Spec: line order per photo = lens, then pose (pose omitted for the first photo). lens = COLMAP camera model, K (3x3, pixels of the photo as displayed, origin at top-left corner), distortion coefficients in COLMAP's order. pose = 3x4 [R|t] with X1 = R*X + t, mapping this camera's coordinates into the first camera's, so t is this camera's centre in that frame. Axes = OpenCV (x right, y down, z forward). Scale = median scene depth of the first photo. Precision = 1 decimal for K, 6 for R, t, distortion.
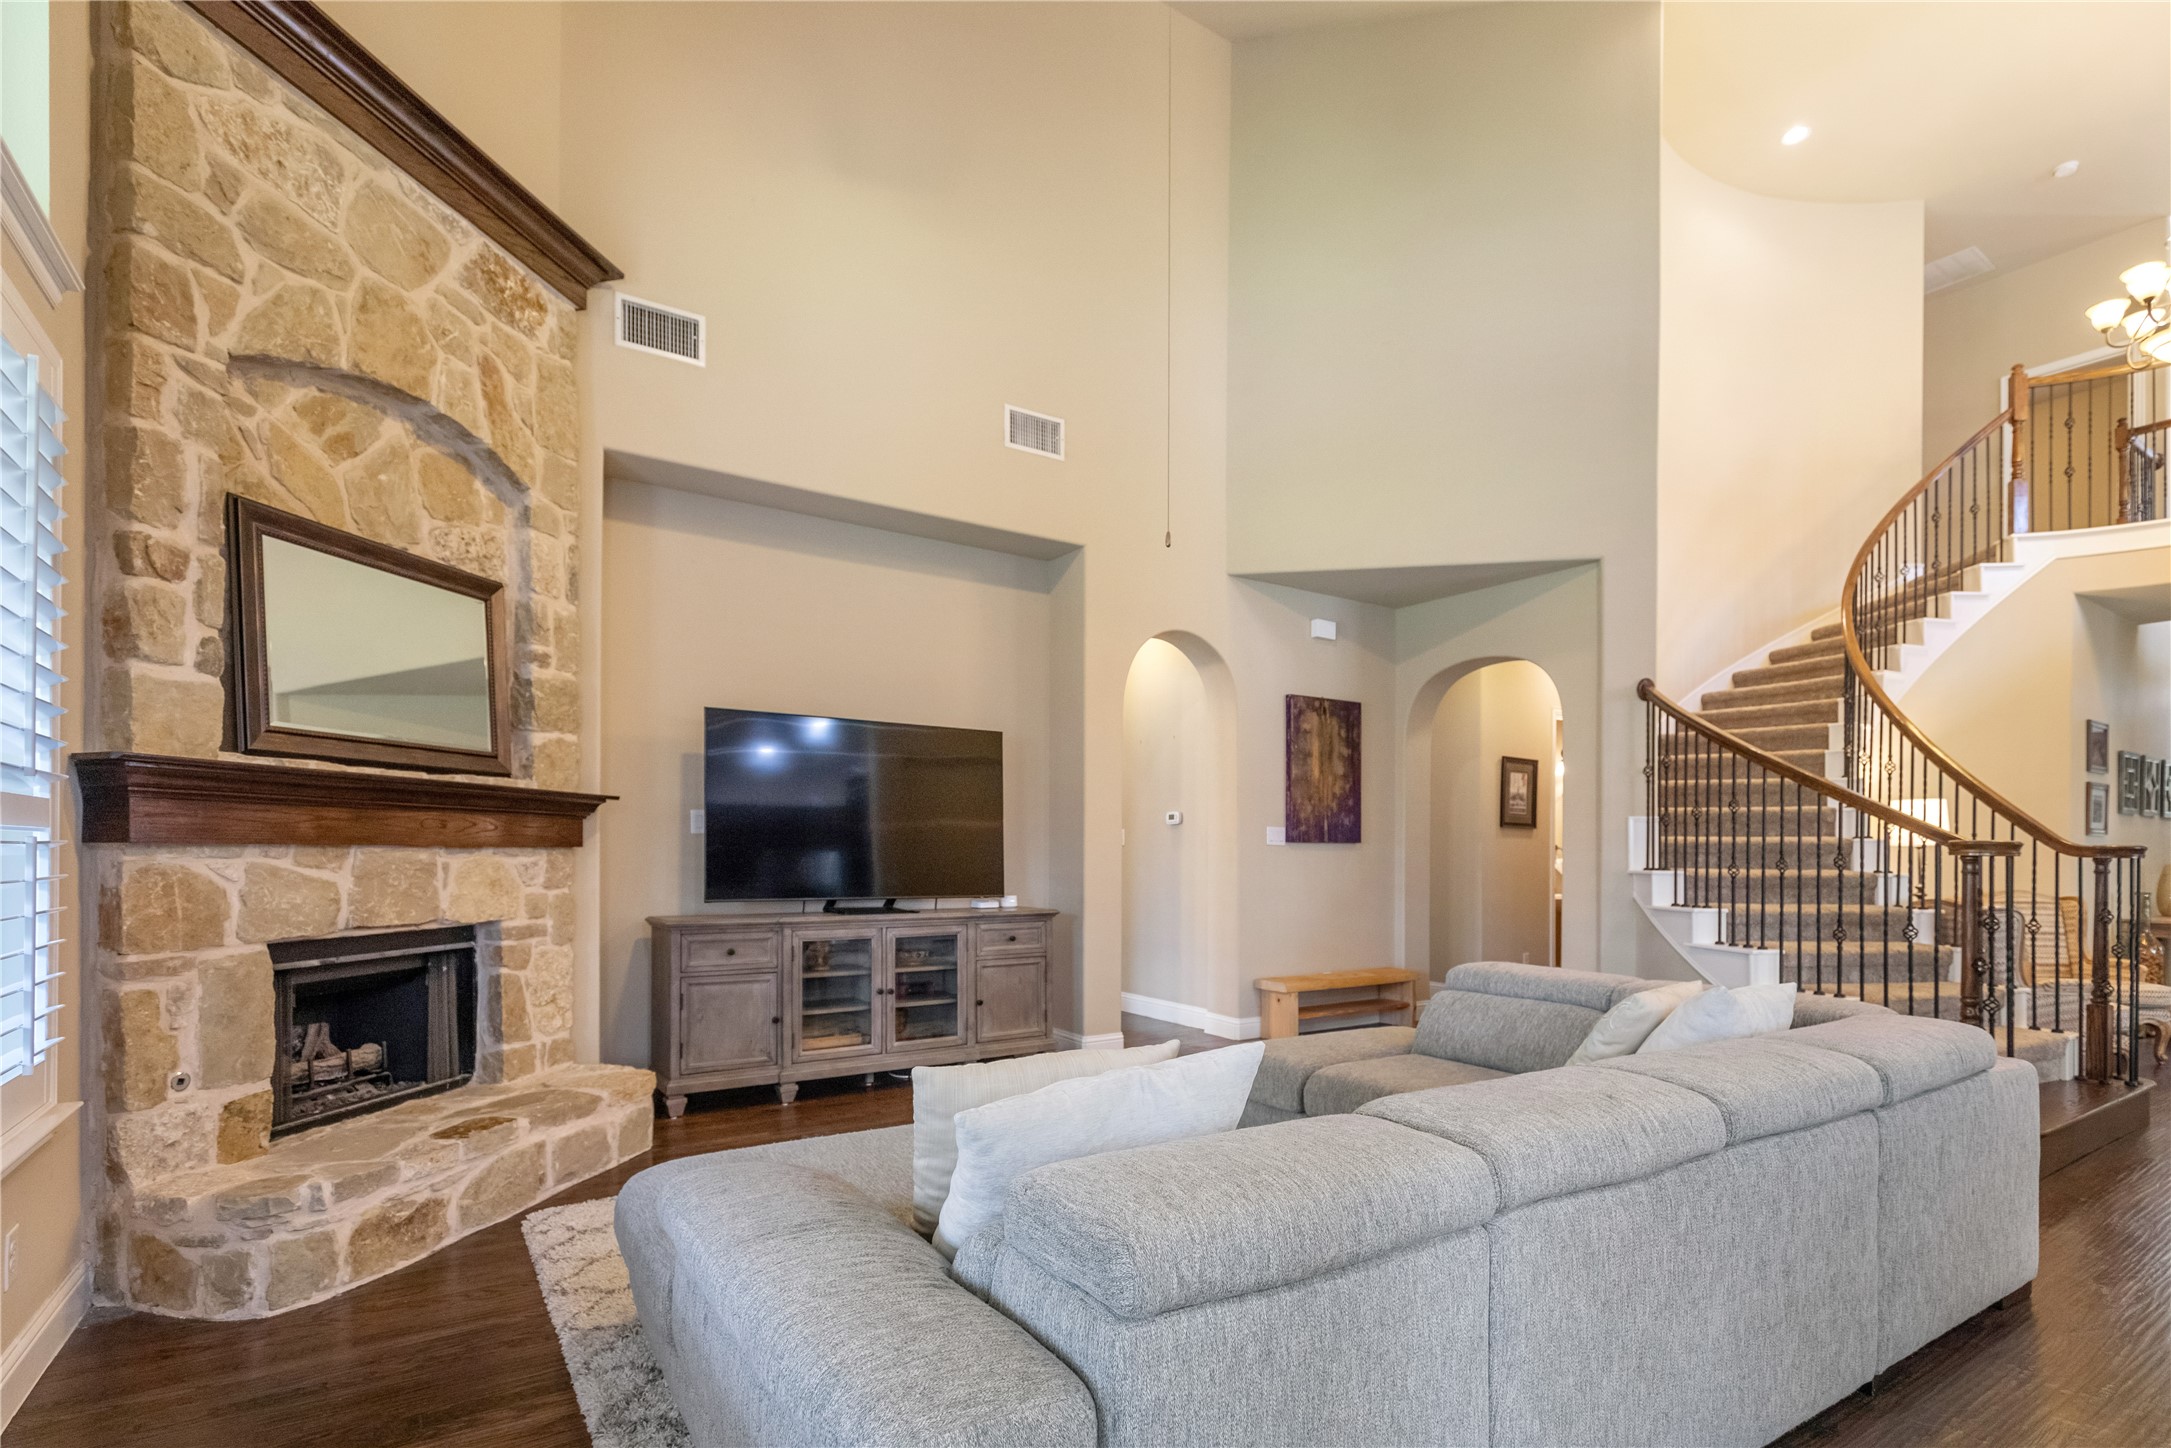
lens RADIAL K [[1035.9, 0, 1088.1], [0, 1035.9, 853.5], [0, 0, 1]] dist [-0.001192, -0.000576]
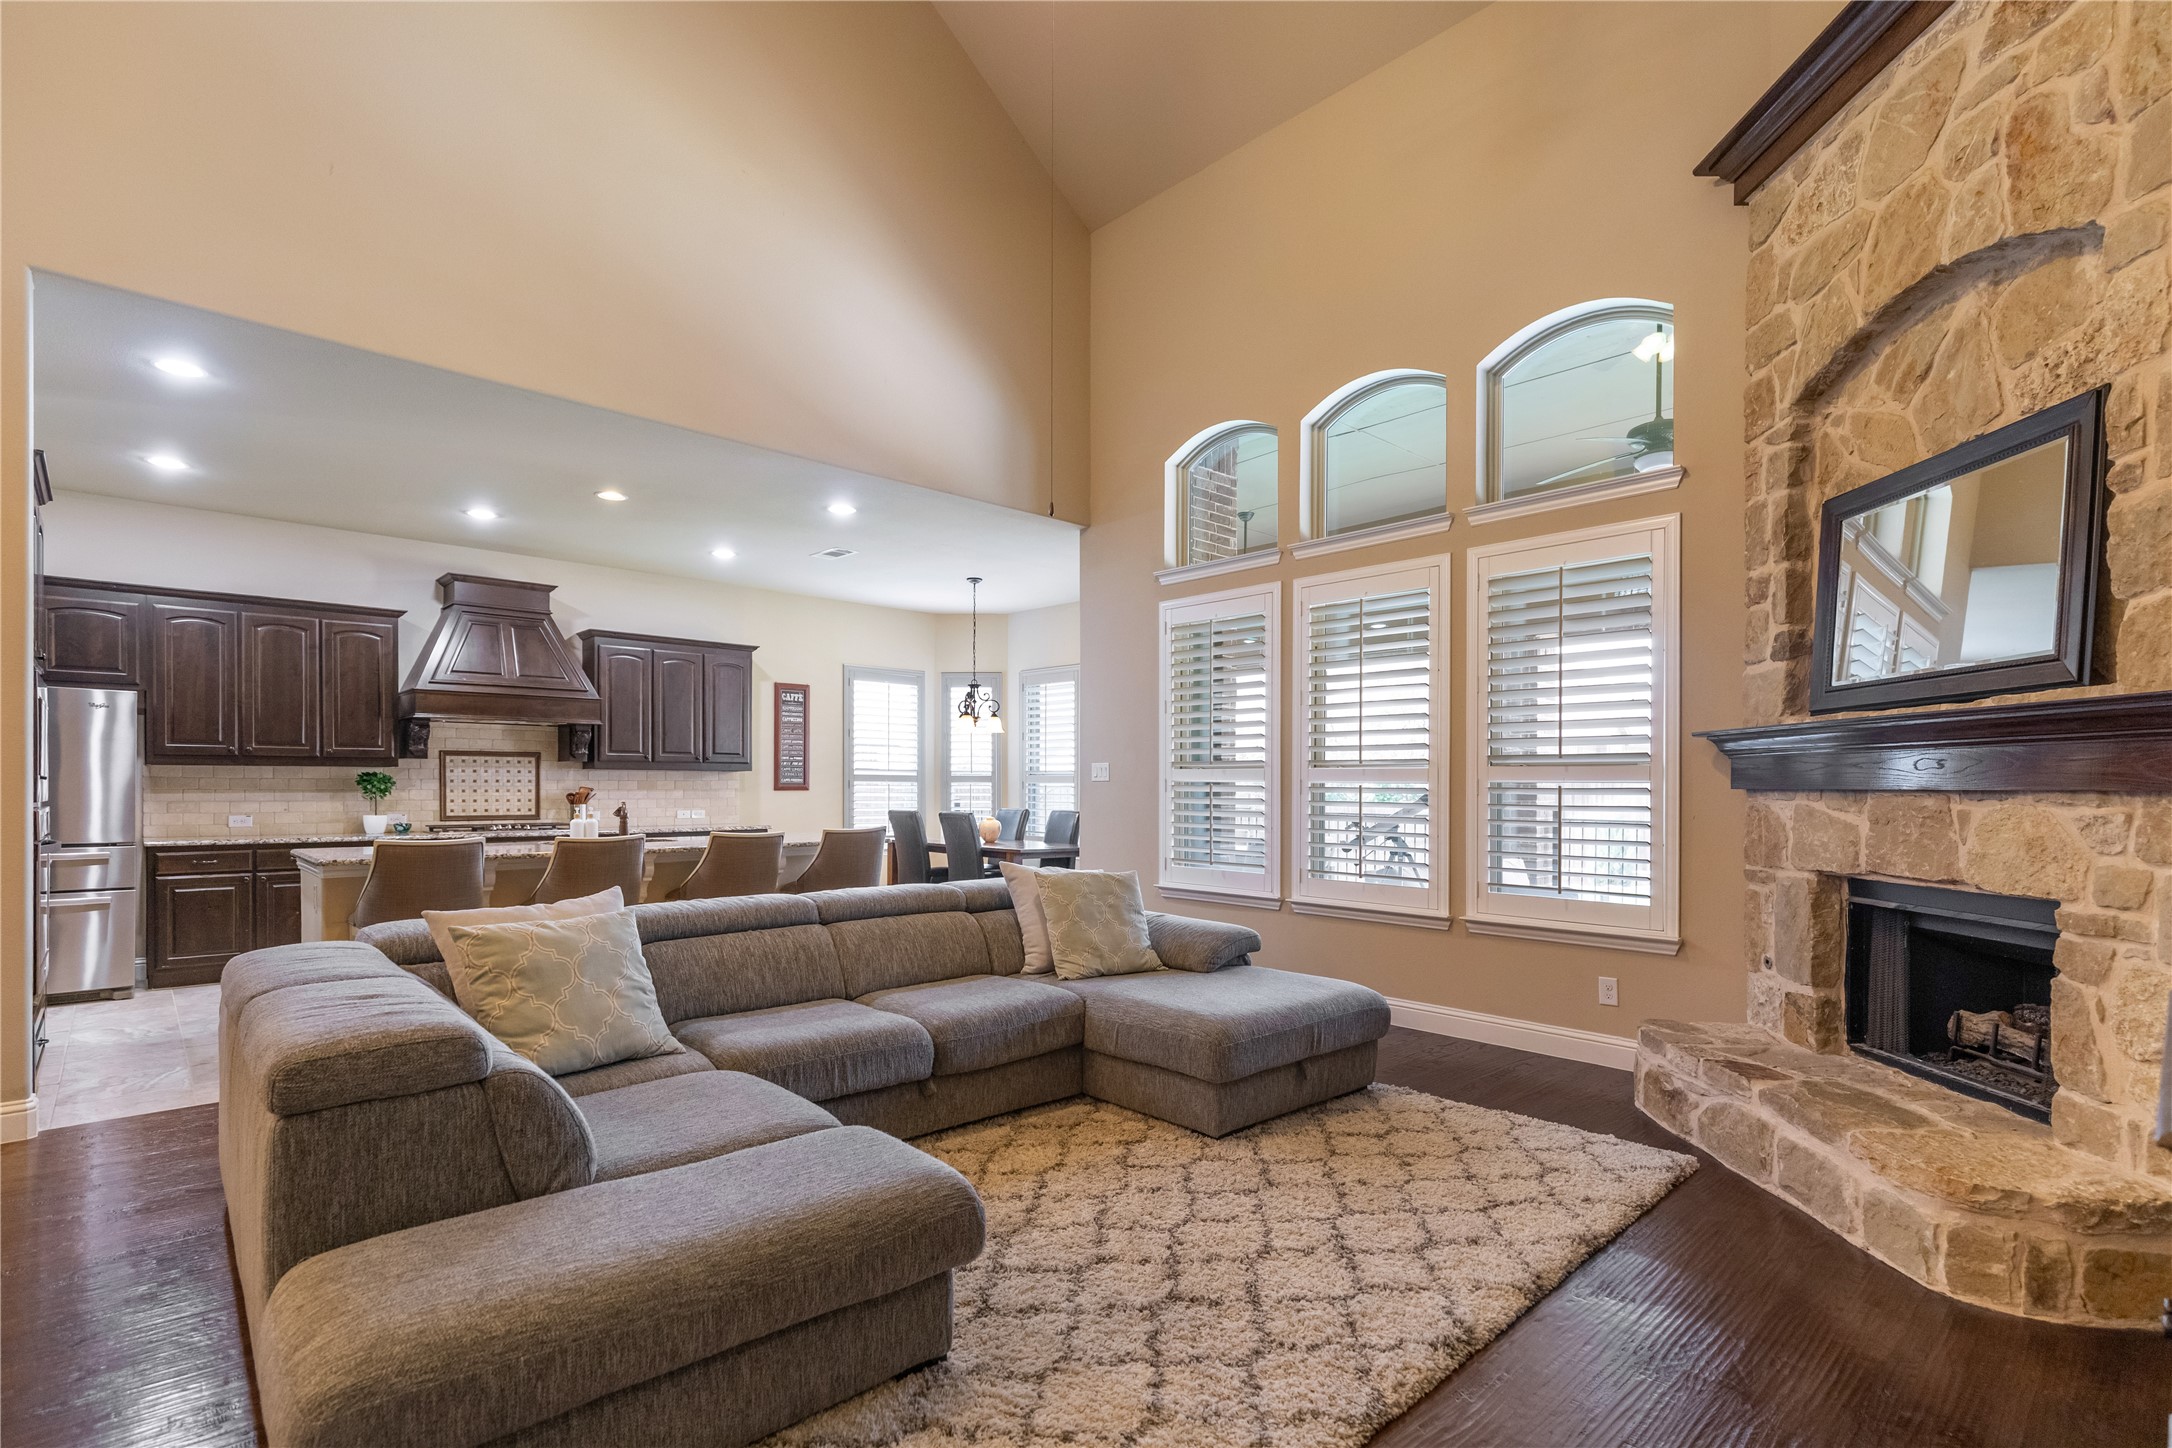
lens RADIAL K [[1011.7, 0, 1083.0], [0, 1011.7, 782.8], [0, 0, 1]] dist [-0.000304, 0.000209]
pose [[-0.987167, -0.011261, -0.159295, 0.251047], [-0.010976, 0.999936, -0.002670, -0.005025], [0.159315, -0.000887, -0.987227, 2.316875]]
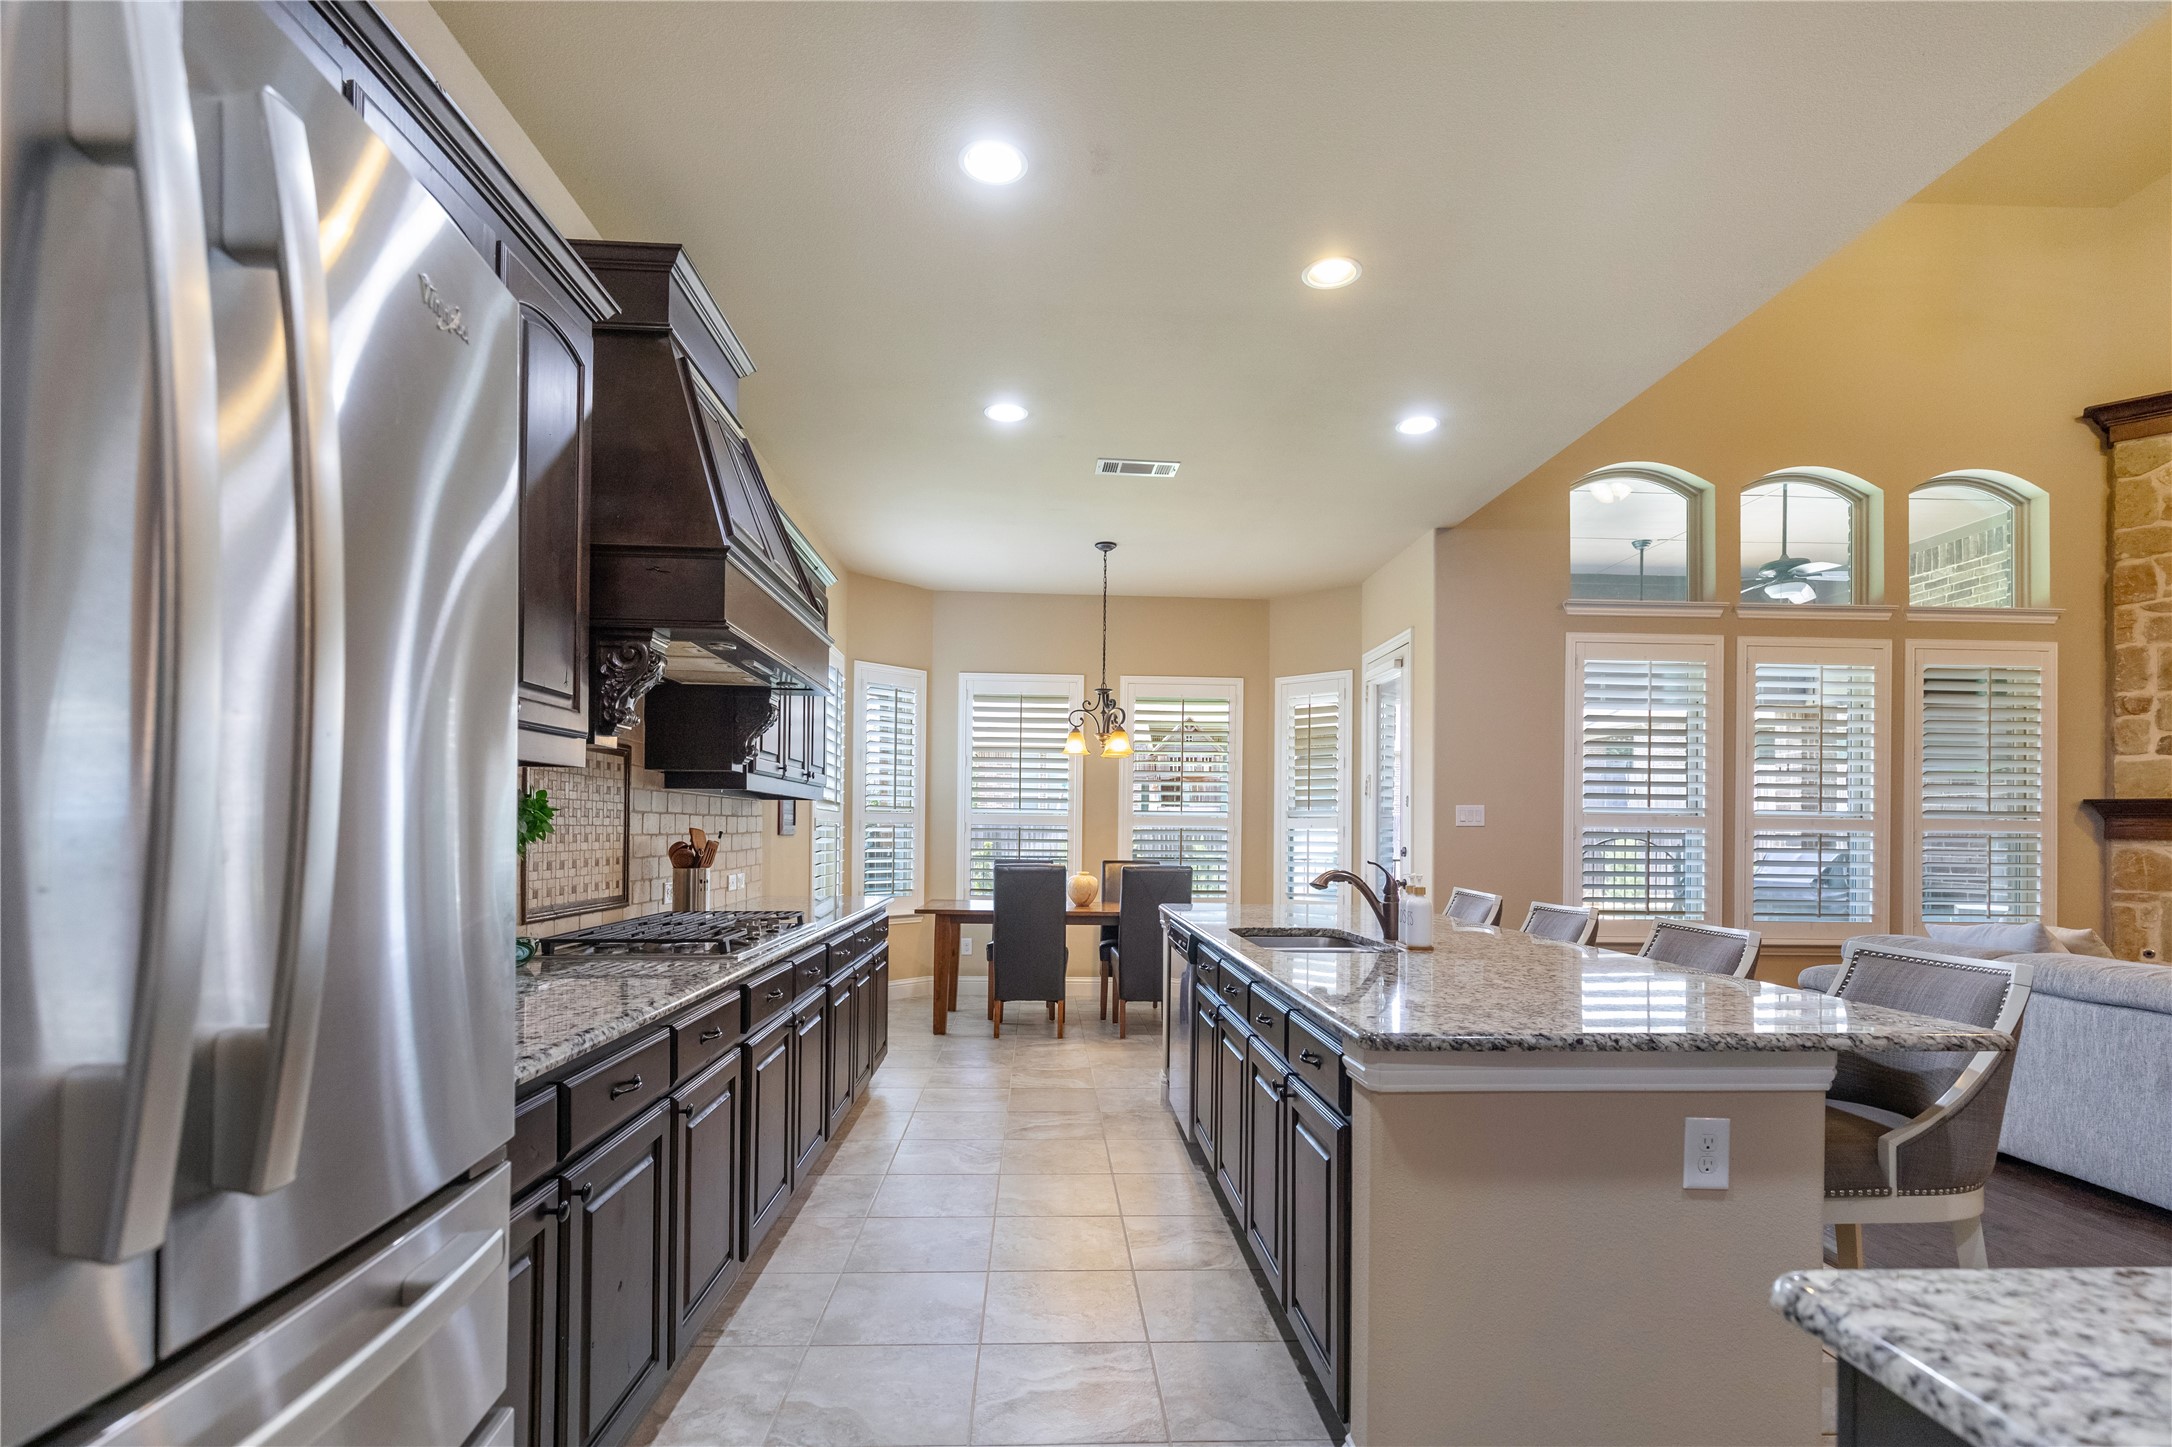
lens RADIAL K [[1015.0, 0, 1085.8], [0, 1015.0, 819.5], [0, 0, 1]] dist [0.000082, -0.000126]
pose [[-0.529826, -0.022448, -0.847809, 2.094533], [-0.014512, 0.999743, -0.017402, 0.019027], [0.847982, 0.003084, -0.530015, 0.289135]]
